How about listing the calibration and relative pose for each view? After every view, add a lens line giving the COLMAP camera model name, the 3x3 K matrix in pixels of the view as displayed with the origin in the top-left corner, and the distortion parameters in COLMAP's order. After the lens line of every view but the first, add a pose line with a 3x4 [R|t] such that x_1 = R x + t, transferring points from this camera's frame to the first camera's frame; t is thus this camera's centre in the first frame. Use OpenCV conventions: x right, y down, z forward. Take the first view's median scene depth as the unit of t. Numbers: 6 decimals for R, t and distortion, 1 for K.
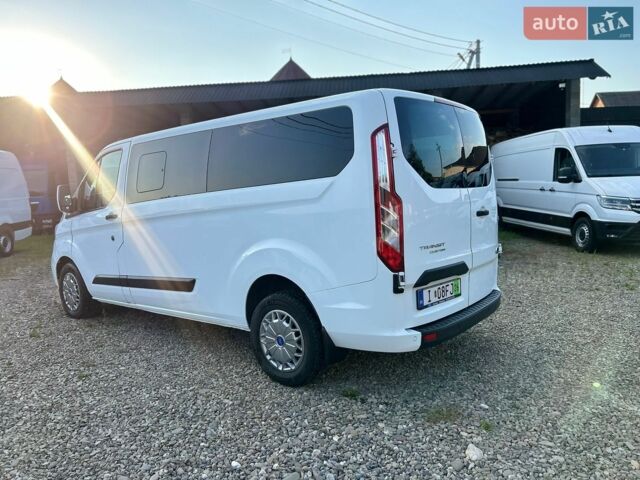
lens RADIAL K [[494.8, 0, 320.0], [0, 494.8, 240.0], [0, 0, 1]] dist [0.061513, -0.073291]
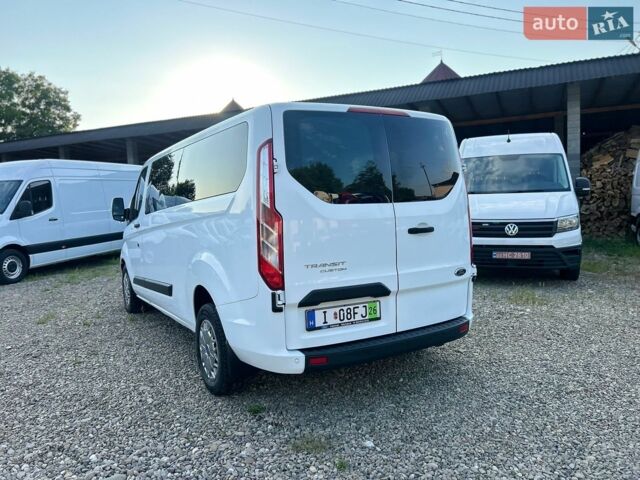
lens RADIAL K [[504.0, 0, 306.3], [0, 504.0, 235.5], [0, 0, 1]] dist [0.027024, -0.004653]
pose [[0.940236, 0.025168, -0.339592, 0.514103], [-0.032058, 0.999378, -0.014693, -0.028024], [0.339011, 0.024702, 0.940458, 0.081251]]
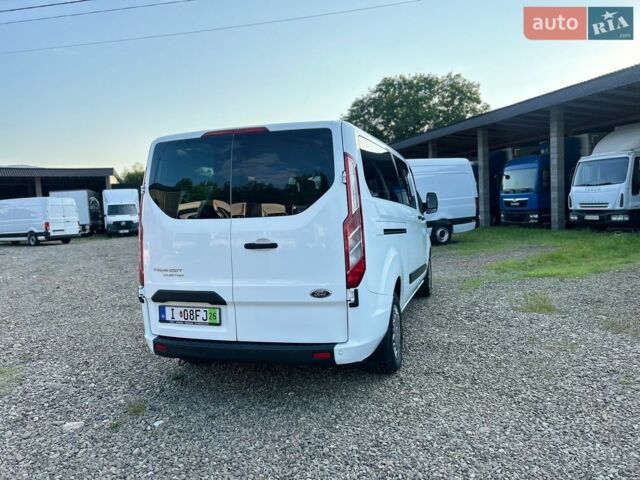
lens RADIAL K [[504.0, 0, 306.3], [0, 504.0, 235.5], [0, 0, 1]] dist [0.027024, -0.004653]
pose [[0.363625, 0.076816, -0.928373, 1.401134], [-0.061343, 0.996406, 0.058418, -0.152572], [0.929523, 0.035707, 0.367030, 0.862374]]
